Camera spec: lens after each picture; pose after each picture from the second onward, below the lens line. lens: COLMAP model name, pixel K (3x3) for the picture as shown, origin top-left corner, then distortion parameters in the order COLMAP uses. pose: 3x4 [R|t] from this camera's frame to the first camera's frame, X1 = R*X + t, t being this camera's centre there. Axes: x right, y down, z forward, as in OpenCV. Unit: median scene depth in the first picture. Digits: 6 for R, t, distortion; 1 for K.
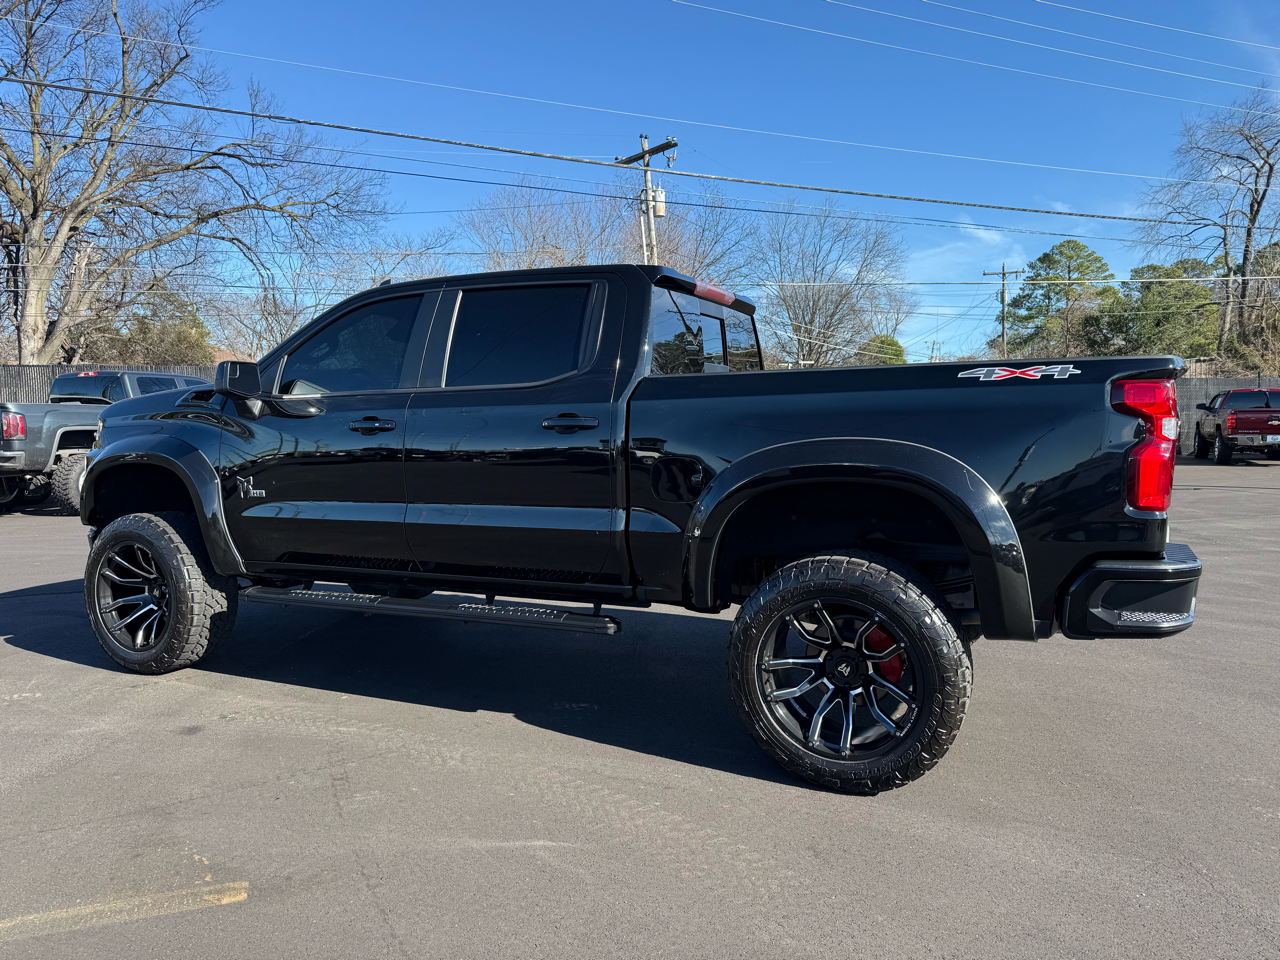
lens RADIAL K [[936.7, 0, 642.4], [0, 936.7, 475.6], [0, 0, 1]] dist [0.016401, -0.021248]
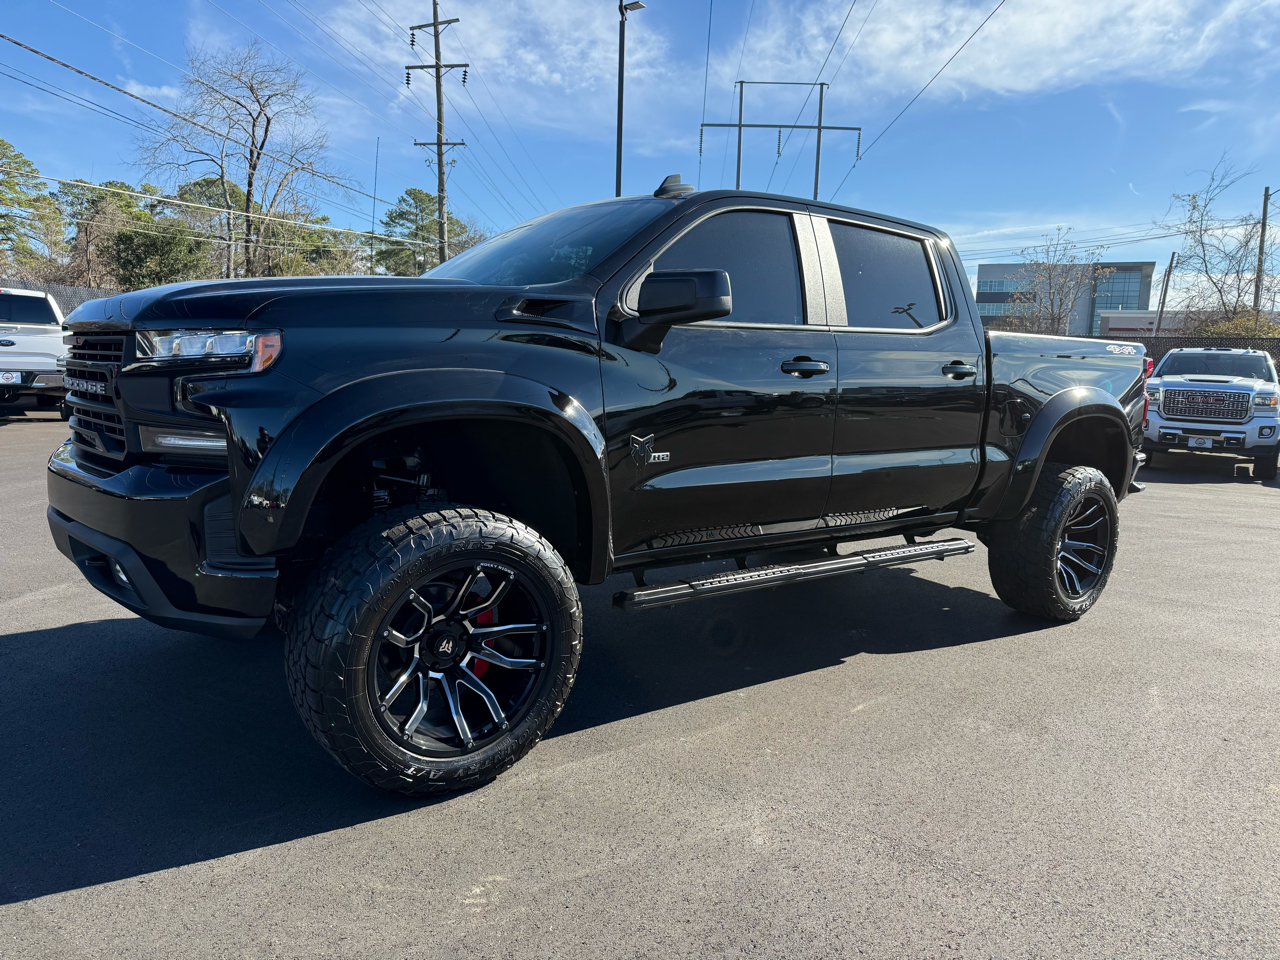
lens RADIAL K [[936.7, 0, 642.4], [0, 936.7, 475.6], [0, 0, 1]] dist [0.016401, -0.021248]
pose [[0.439538, -0.086919, 0.894009, -0.951484], [0.014239, 0.995856, 0.089820, -0.027757], [-0.898111, -0.026749, 0.438954, 0.640500]]
